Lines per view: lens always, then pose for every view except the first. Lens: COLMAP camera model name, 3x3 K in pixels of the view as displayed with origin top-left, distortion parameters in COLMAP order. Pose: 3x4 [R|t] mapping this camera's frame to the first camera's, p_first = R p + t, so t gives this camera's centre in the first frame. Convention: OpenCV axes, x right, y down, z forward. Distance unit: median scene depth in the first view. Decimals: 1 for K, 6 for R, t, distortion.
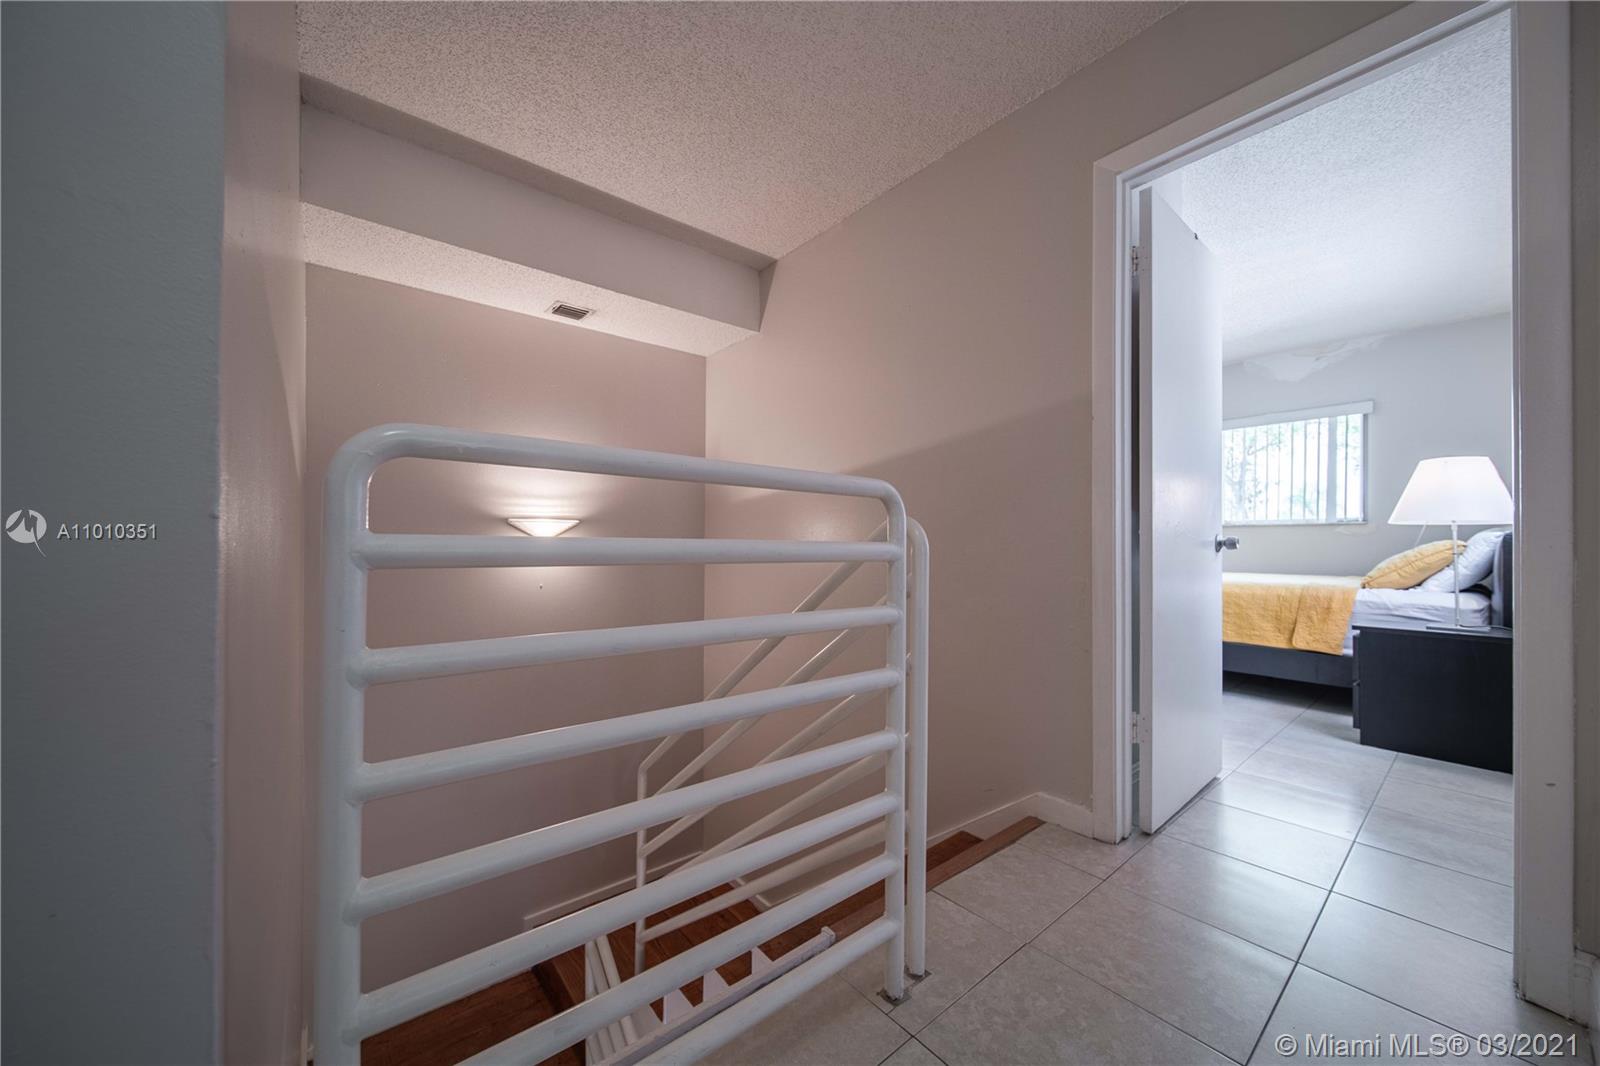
lens RADIAL K [[571.6, 0, 800.0], [0, 571.6, 533.0], [0, 0, 1]] dist [-0.000016, -0.000074]
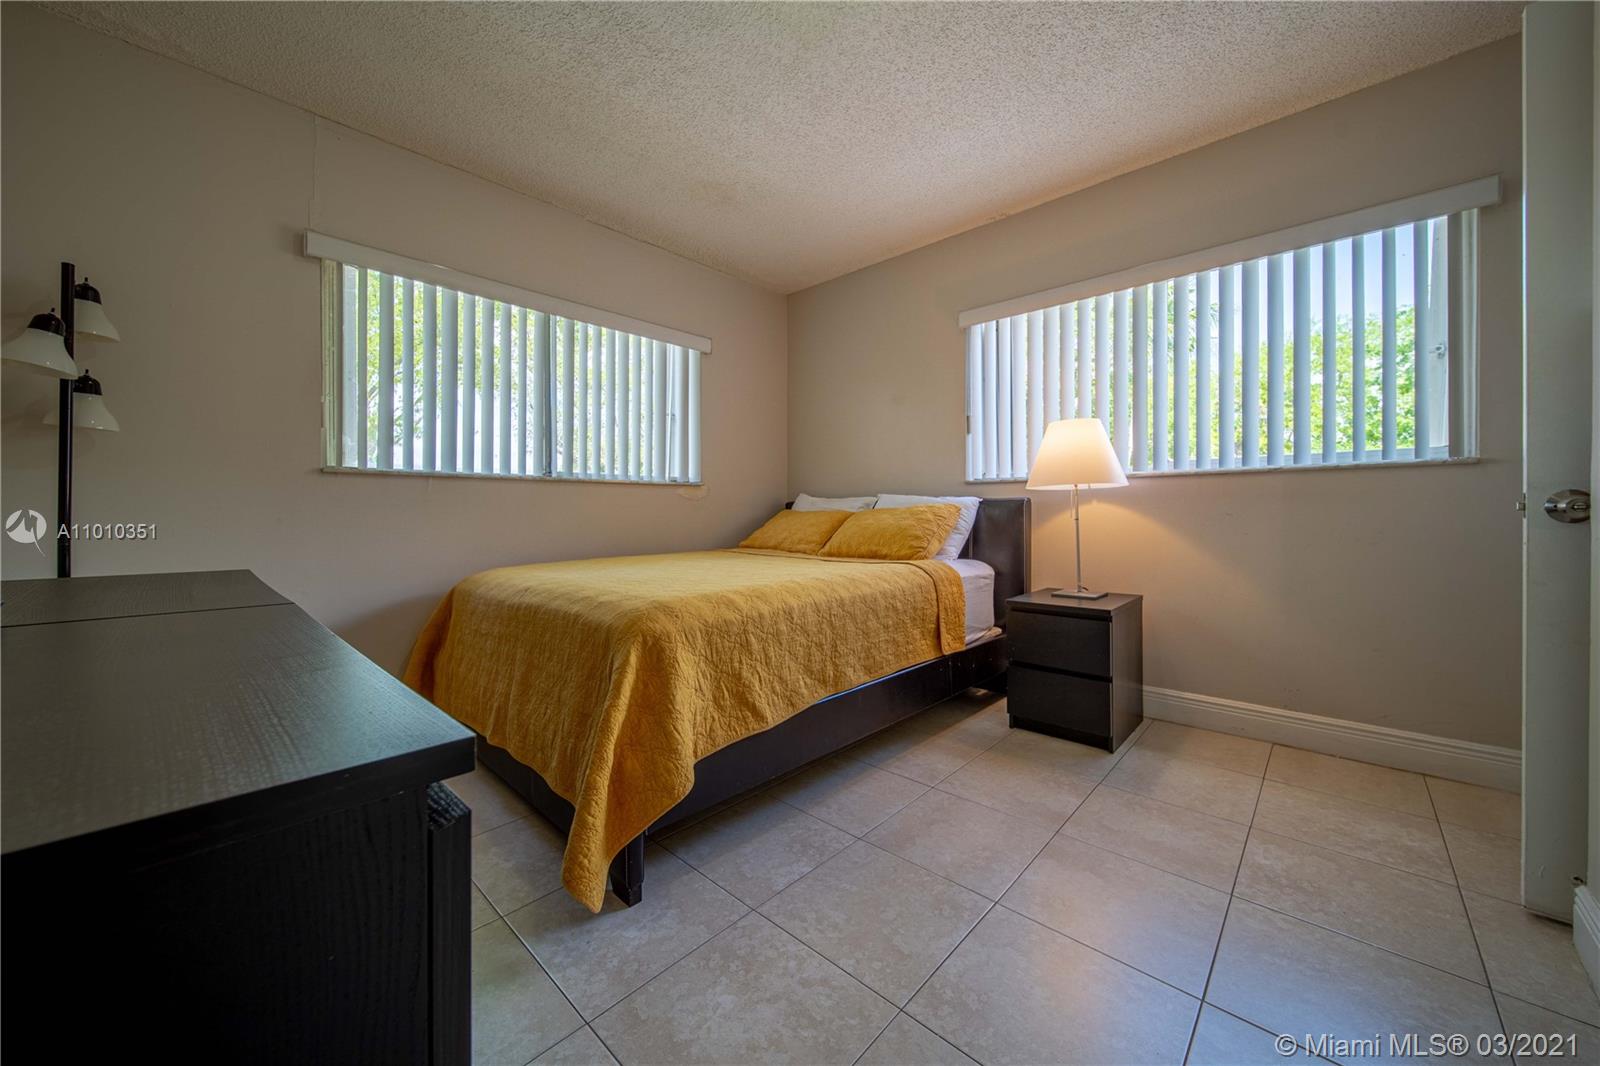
lens RADIAL K [[577.6, 0, 801.9], [0, 577.6, 513.3], [0, 0, 1]] dist [-0.000156, -0.000079]
pose [[-0.144108, -0.009547, 0.989516, 0.141357], [-0.009891, 0.999917, 0.008207, 0.015390], [-0.989513, -0.008604, -0.144190, 0.989642]]
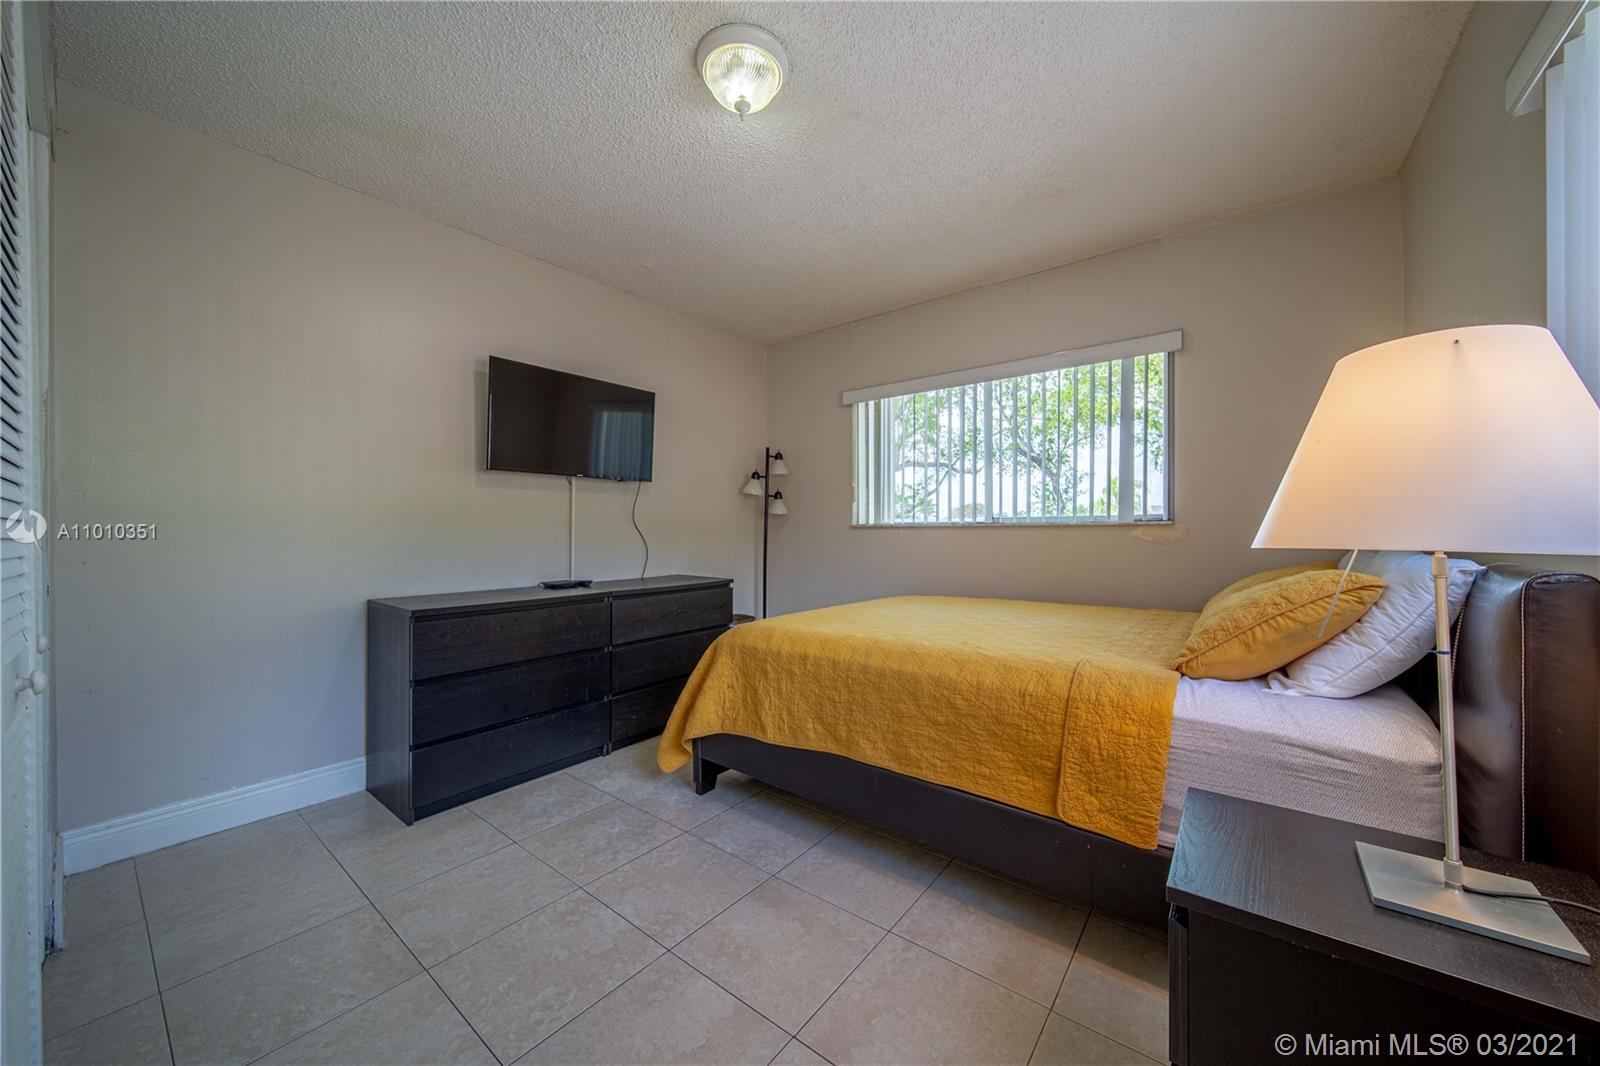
lens RADIAL K [[571.6, 0, 800.0], [0, 571.6, 533.0], [0, 0, 1]] dist [-0.000016, -0.000074]
pose [[0.975273, -0.012211, 0.220668, 0.452545], [0.008997, 0.999838, 0.015566, -0.020092], [-0.220822, -0.013196, 0.975225, 0.477778]]
